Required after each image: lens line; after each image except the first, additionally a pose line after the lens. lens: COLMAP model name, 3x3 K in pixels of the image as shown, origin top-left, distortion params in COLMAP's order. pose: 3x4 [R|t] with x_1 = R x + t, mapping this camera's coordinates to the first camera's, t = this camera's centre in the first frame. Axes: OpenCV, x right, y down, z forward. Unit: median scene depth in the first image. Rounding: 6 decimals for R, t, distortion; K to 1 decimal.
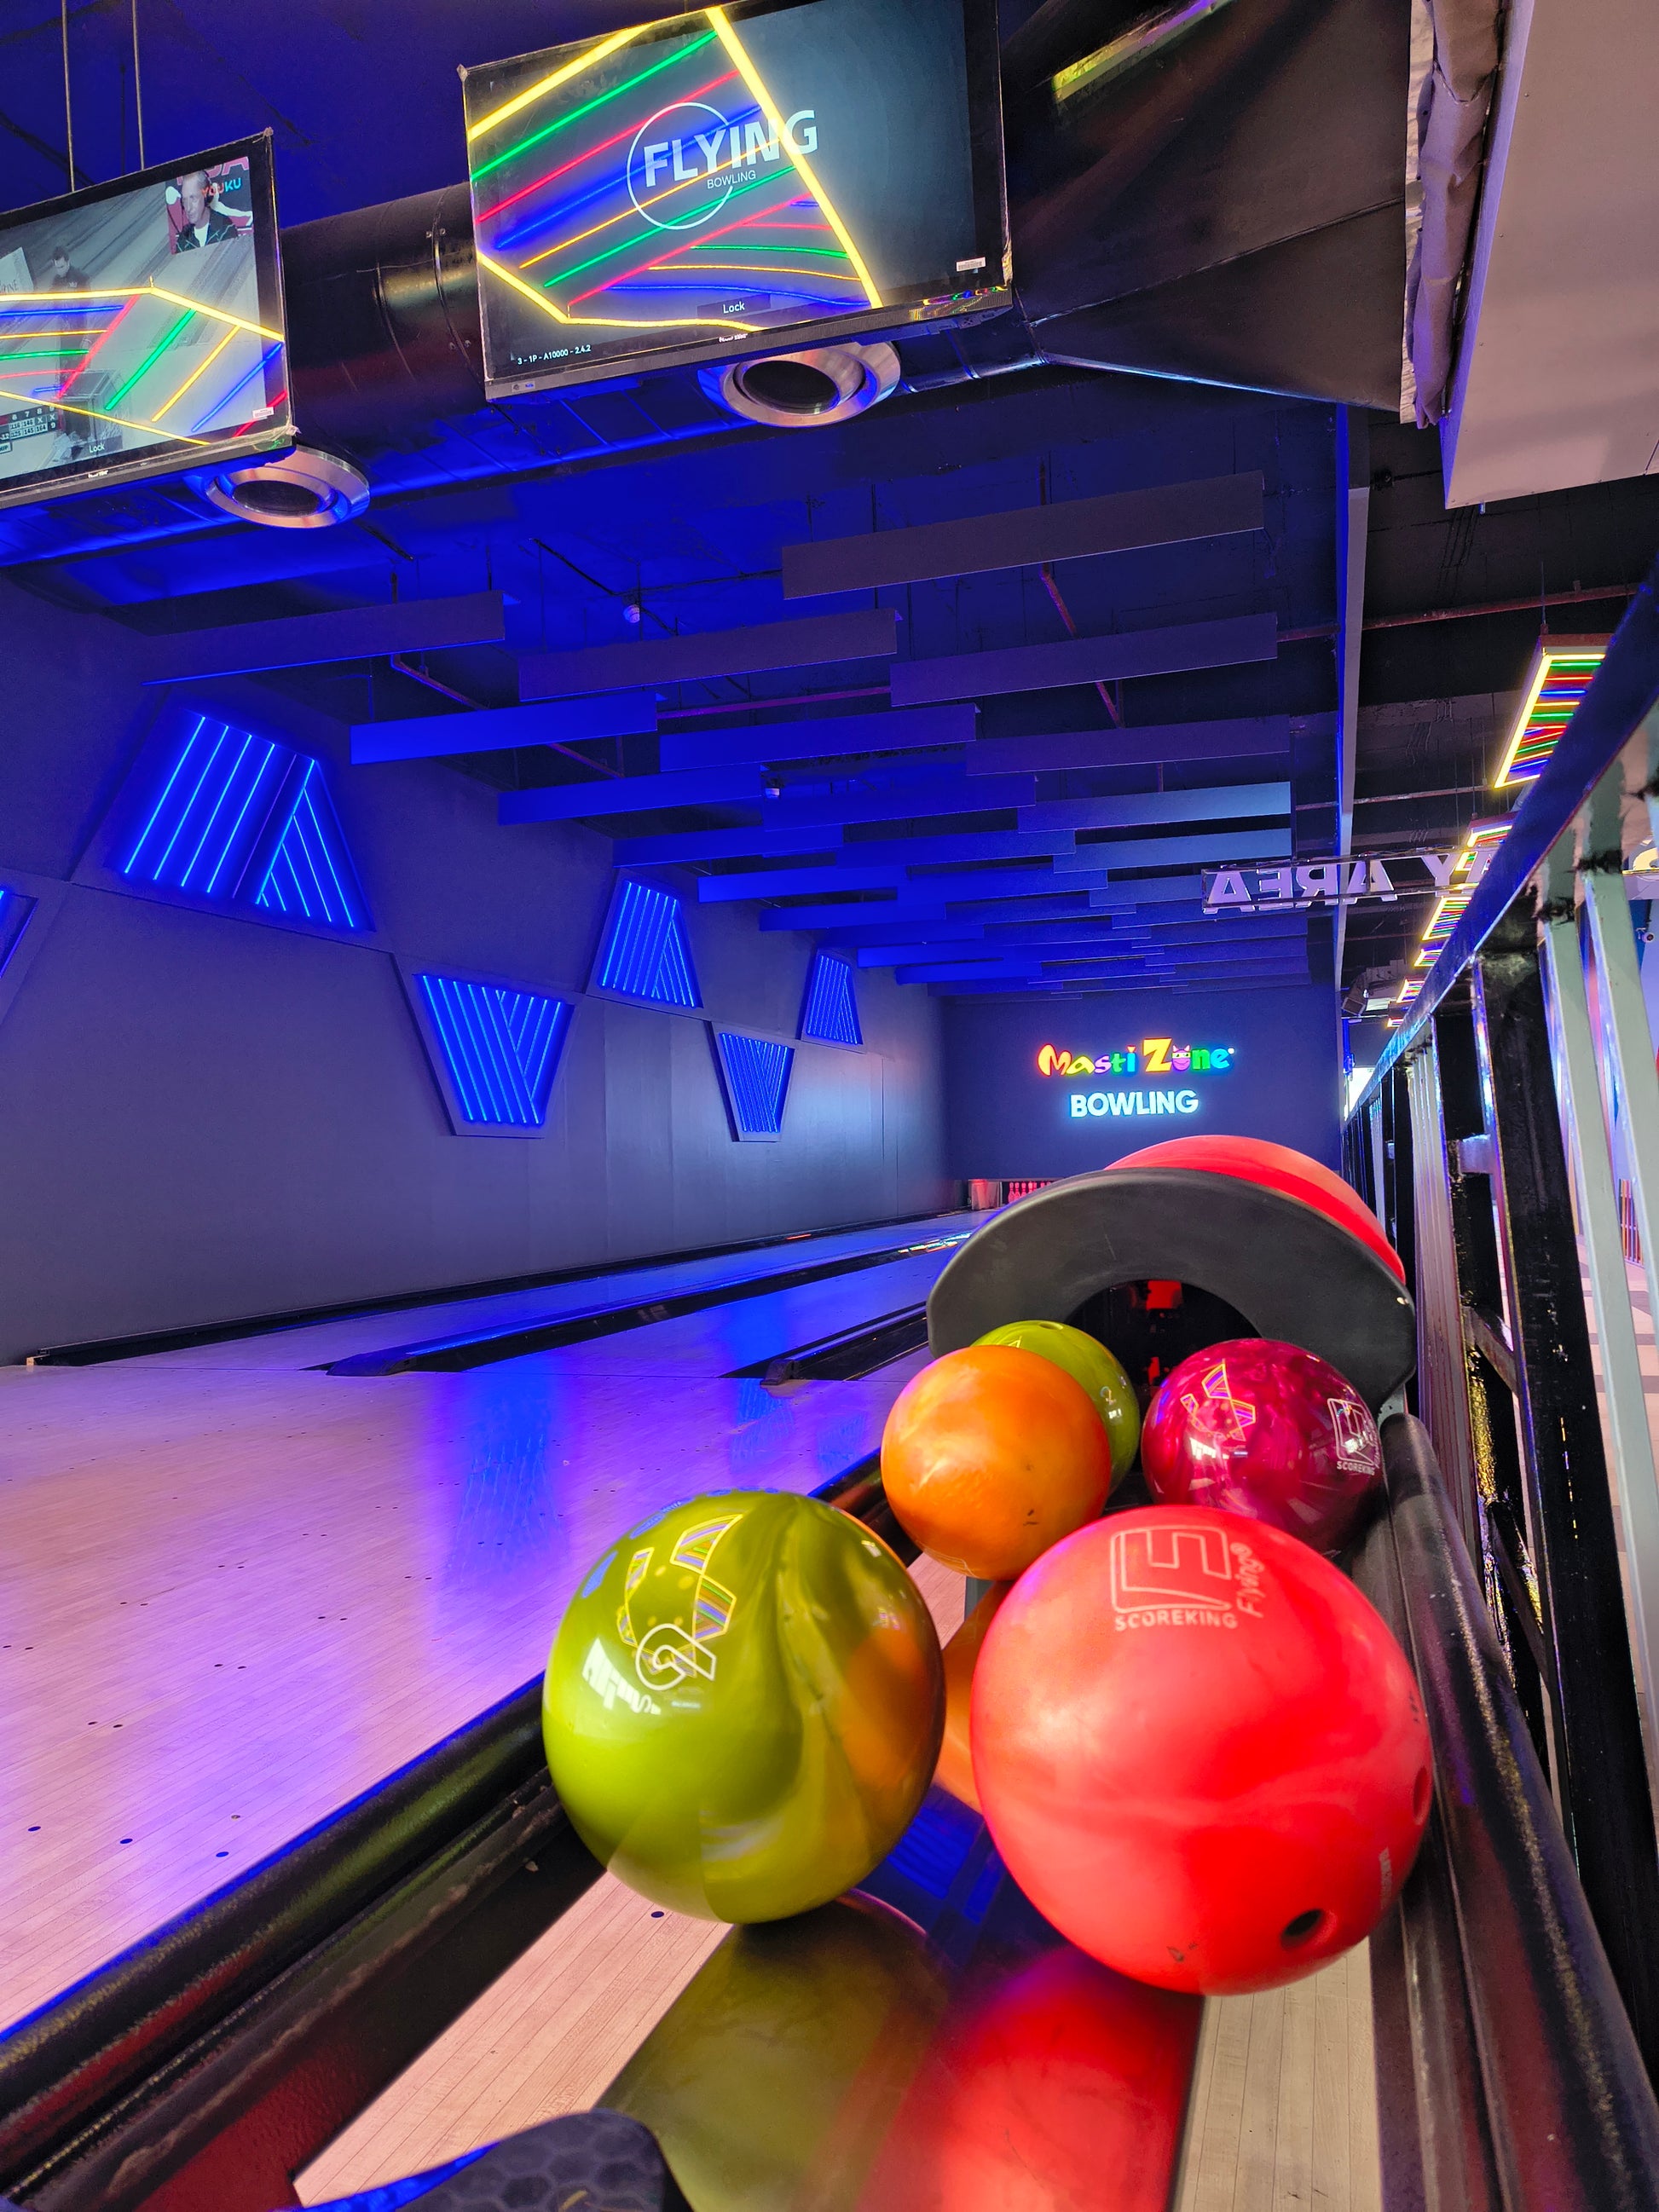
lens RADIAL K [[1519.3, 0, 829.5], [0, 1519.3, 1106.0], [0, 0, 1]] dist [0.041895, 0.007053]
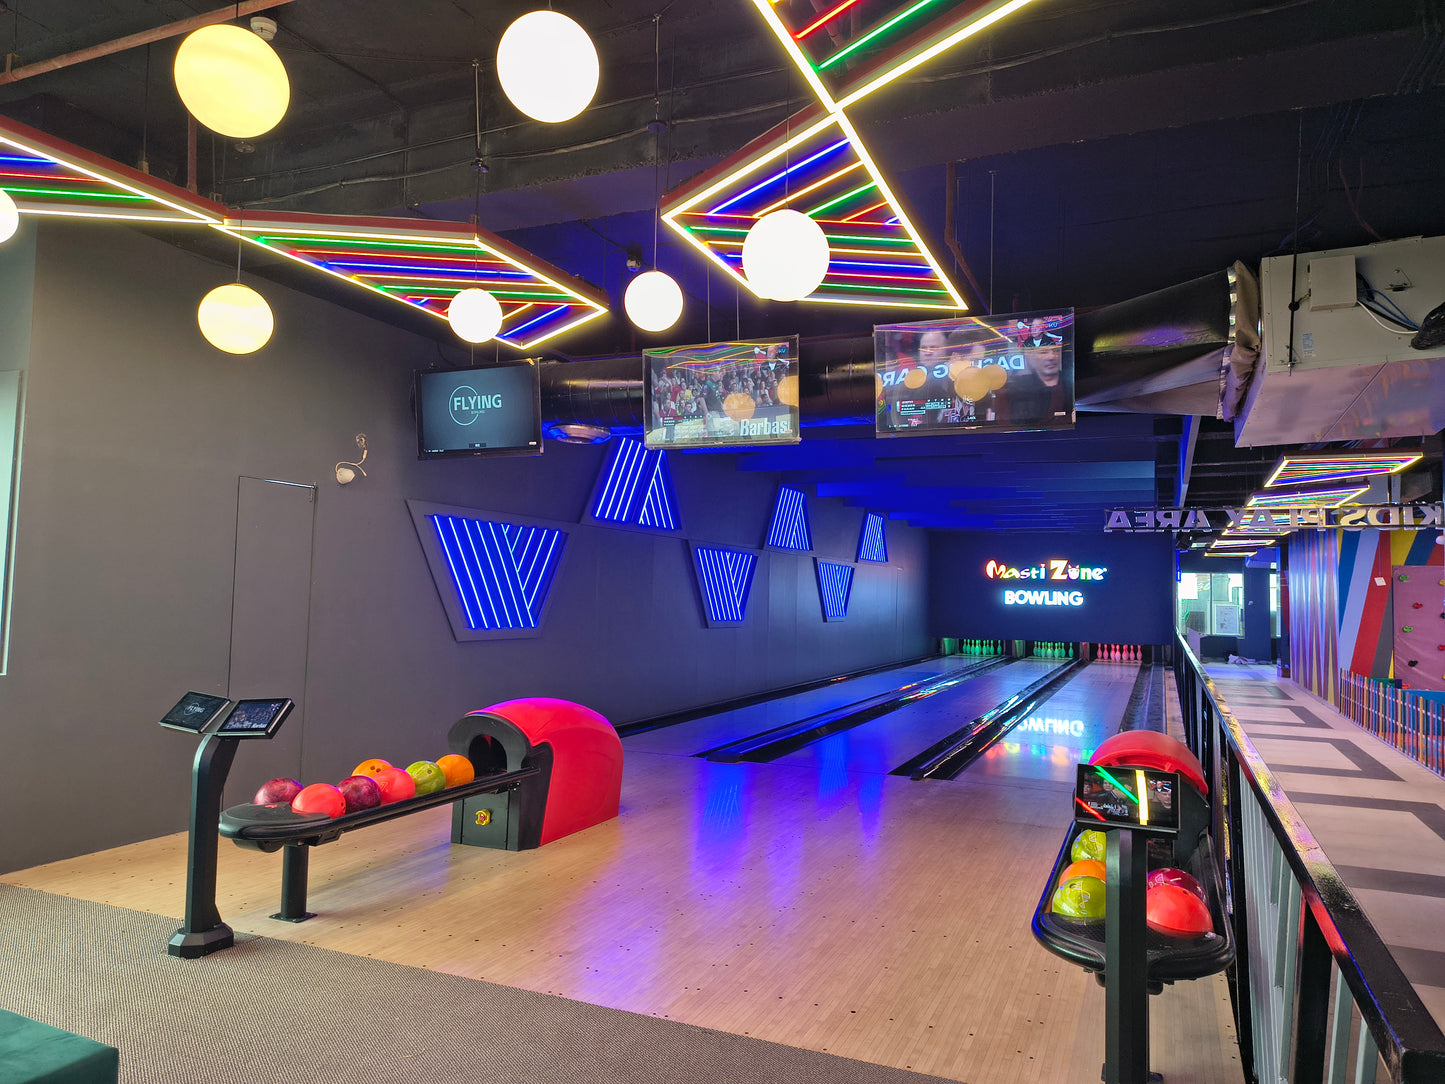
lens RADIAL K [[992.4, 0, 715.6], [0, 992.4, 545.0], [0, 0, 1]] dist [0.041895, 0.007053]
pose [[0.993954, 0.041549, -0.101634, -0.050598], [-0.042413, 0.999080, -0.006353, -0.037890], [0.101276, 0.010625, 0.994802, -0.133622]]
